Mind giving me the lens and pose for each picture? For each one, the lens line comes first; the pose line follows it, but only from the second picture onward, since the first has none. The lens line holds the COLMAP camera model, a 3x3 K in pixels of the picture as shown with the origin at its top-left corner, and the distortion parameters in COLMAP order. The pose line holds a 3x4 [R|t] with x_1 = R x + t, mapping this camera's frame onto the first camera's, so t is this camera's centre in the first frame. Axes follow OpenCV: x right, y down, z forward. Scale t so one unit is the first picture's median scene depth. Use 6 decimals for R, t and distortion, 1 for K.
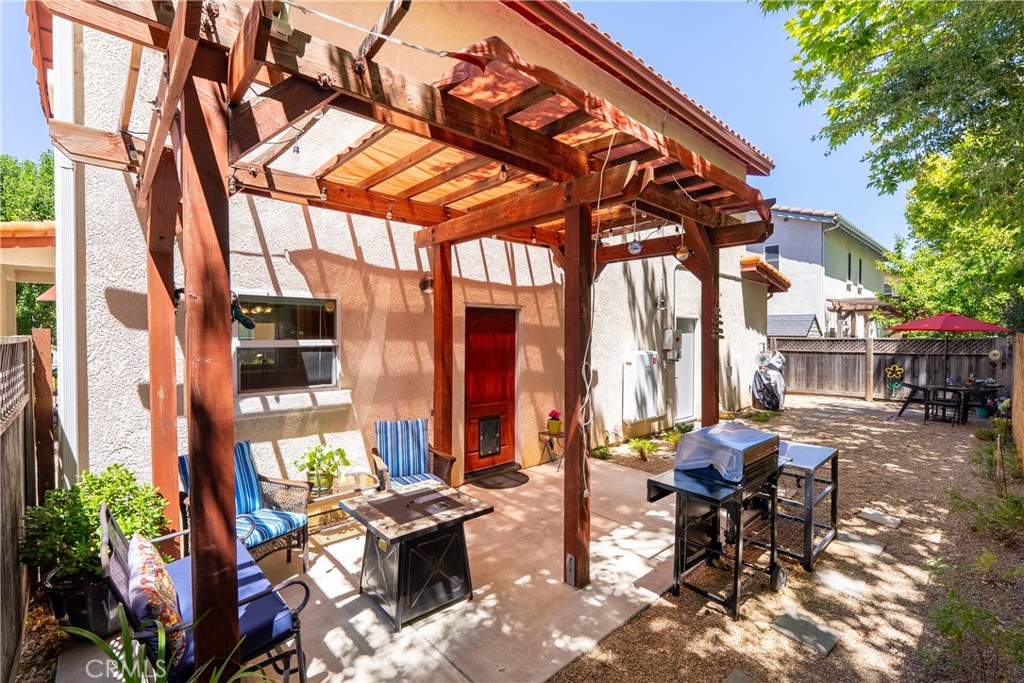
lens RADIAL K [[460.6, 0, 509.5], [0, 460.6, 342.4], [0, 0, 1]] dist [-0.002856, 0.000133]
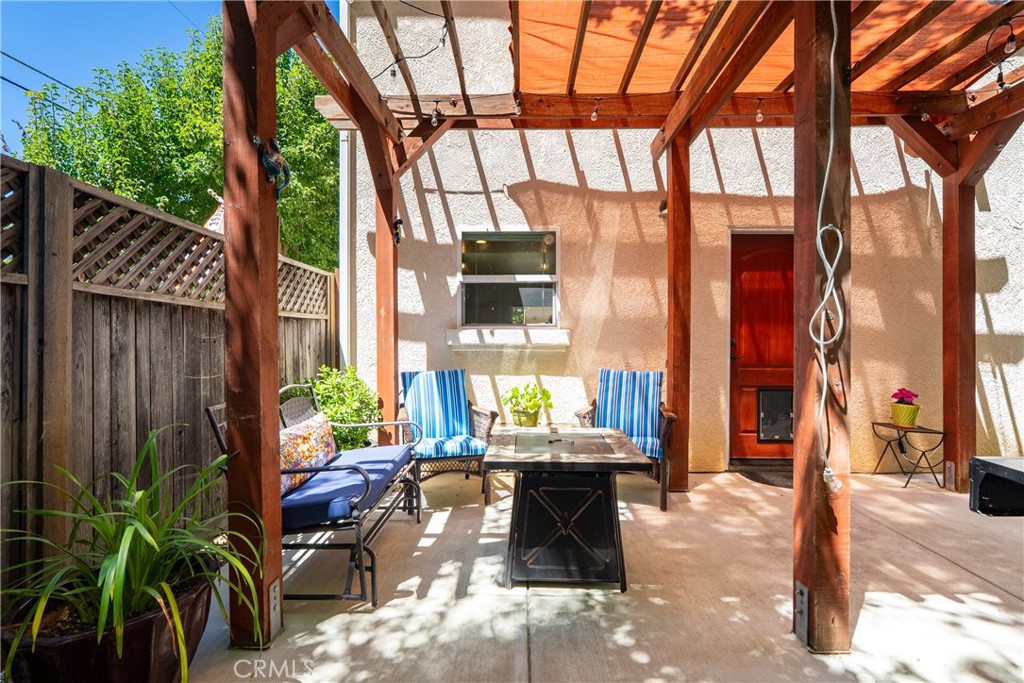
lens RADIAL K [[460.6, 0, 513.7], [0, 460.6, 341.2], [0, 0, 1]] dist [-0.002856, 0.000133]
pose [[0.731695, 0.002105, -0.681629, 0.187415], [-0.012067, 0.999879, -0.009865, 0.133064], [0.681525, 0.015443, 0.731632, 0.263805]]
